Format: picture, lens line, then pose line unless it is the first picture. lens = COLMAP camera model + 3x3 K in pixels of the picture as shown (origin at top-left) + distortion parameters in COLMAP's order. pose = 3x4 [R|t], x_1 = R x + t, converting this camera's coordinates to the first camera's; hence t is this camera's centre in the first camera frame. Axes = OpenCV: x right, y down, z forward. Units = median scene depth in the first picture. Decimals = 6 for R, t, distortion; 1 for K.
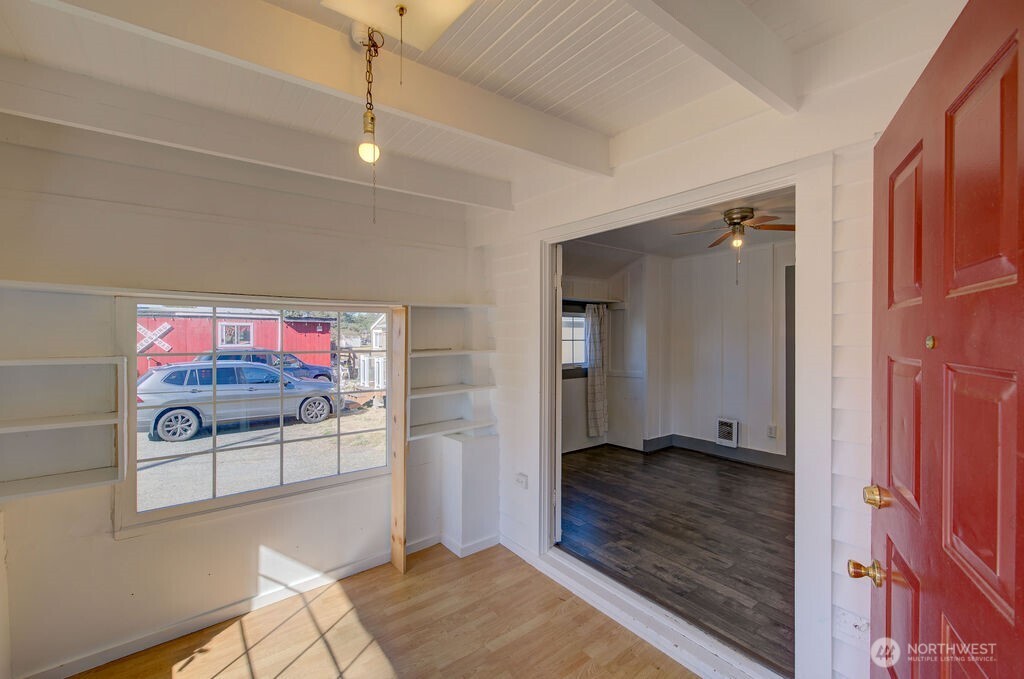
lens RADIAL K [[436.3, 0, 512.7], [0, 436.3, 339.7], [0, 0, 1]] dist [-0.000869, 0.000218]
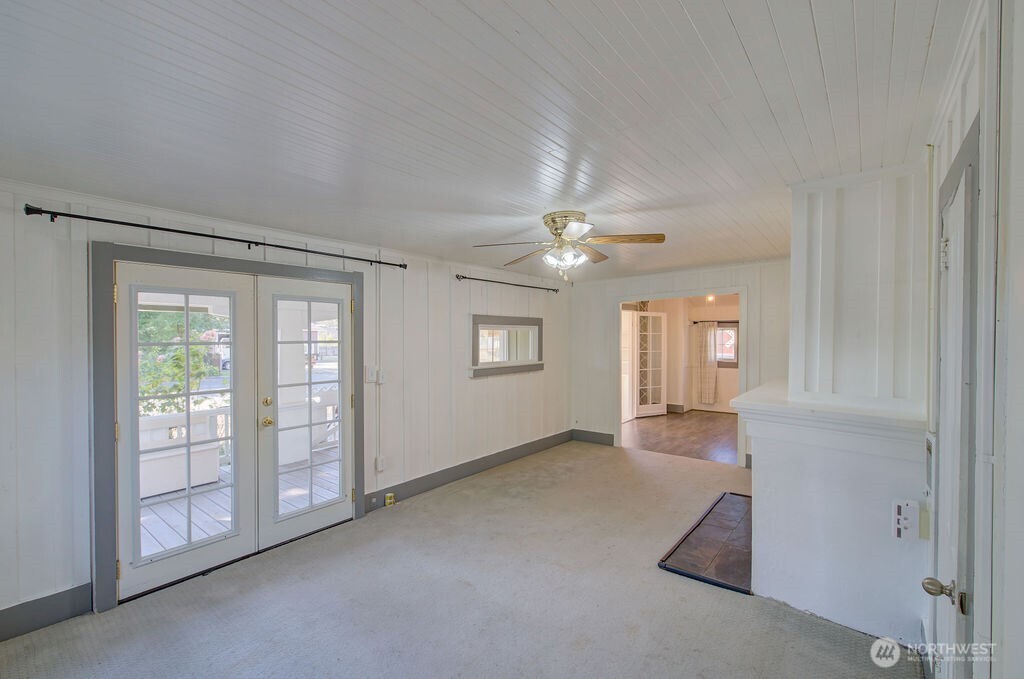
lens RADIAL K [[432.2, 0, 516.2], [0, 432.2, 339.5], [0, 0, 1]] dist [-0.001441, -0.000023]
pose [[0.233315, 0.007857, -0.972369, 1.679912], [-0.000248, 0.999968, 0.008020, -0.034636], [0.972401, -0.001630, 0.233310, -0.244539]]
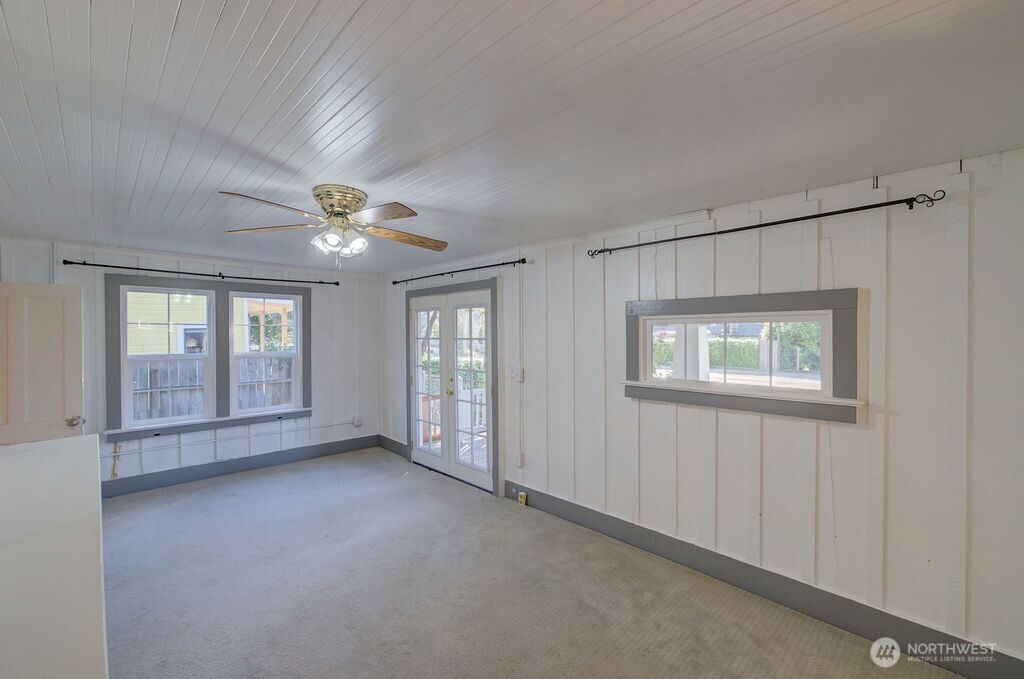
lens RADIAL K [[432.2, 0, 516.2], [0, 432.2, 339.5], [0, 0, 1]] dist [-0.001441, -0.000023]
pose [[-0.993046, 0.005297, -0.117608, 0.889033], [0.003299, 0.999847, 0.017176, -0.039321], [0.117681, 0.016669, -0.992912, 0.563605]]
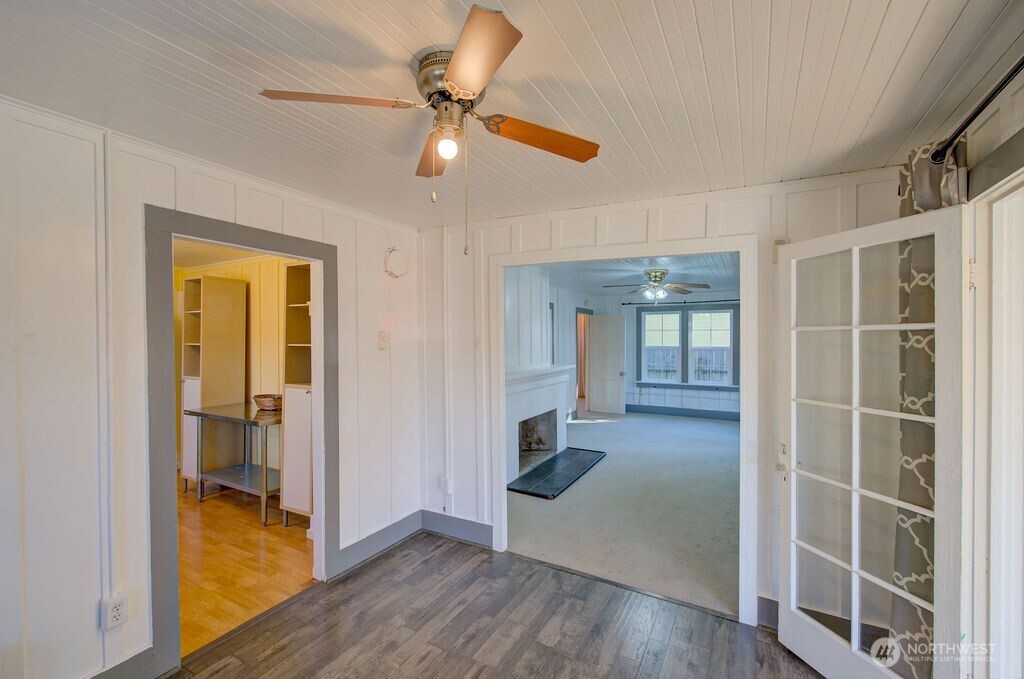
lens RADIAL K [[432.2, 0, 516.2], [0, 432.2, 339.5], [0, 0, 1]] dist [-0.001441, -0.000023]
pose [[-0.400977, -0.003558, 0.916081, 0.095459], [0.006835, 0.999953, 0.006875, -0.037514], [-0.916062, 0.009018, -0.400934, 0.827823]]
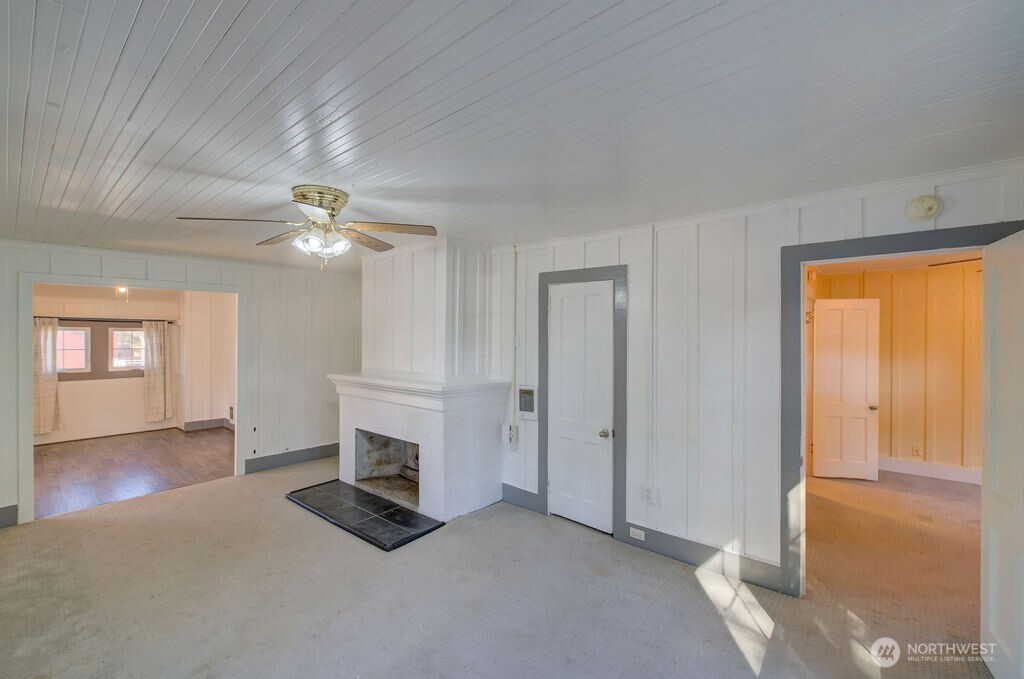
lens RADIAL K [[429.7, 0, 517.2], [0, 429.7, 339.7], [0, 0, 1]] dist [-0.001312, -0.001165]
pose [[0.974977, 0.003302, 0.222282, 1.167448], [-0.003111, 0.999994, -0.001210, -0.032548], [-0.222285, 0.000488, 0.974982, -0.602808]]
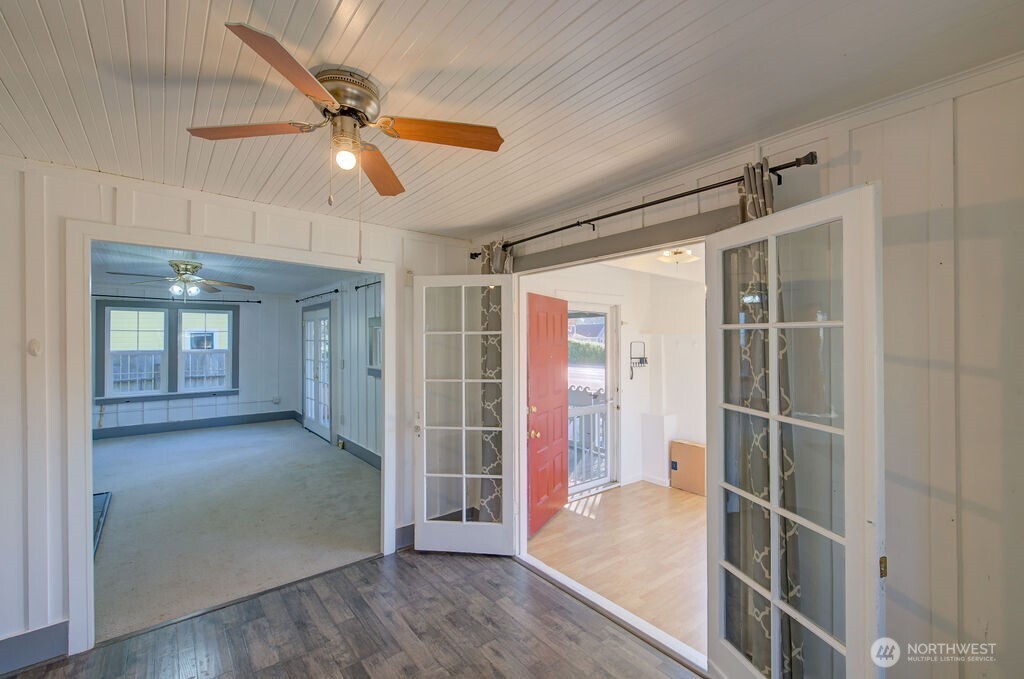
lens RADIAL K [[436.3, 0, 516.9], [0, 436.3, 333.4], [0, 0, 1]] dist [-0.000072, -0.000064]
pose [[-0.999538, 0.003785, -0.030171, 0.272164], [0.003917, 0.999983, -0.004341, -0.039559], [0.030154, -0.004457, -0.999535, 1.070415]]
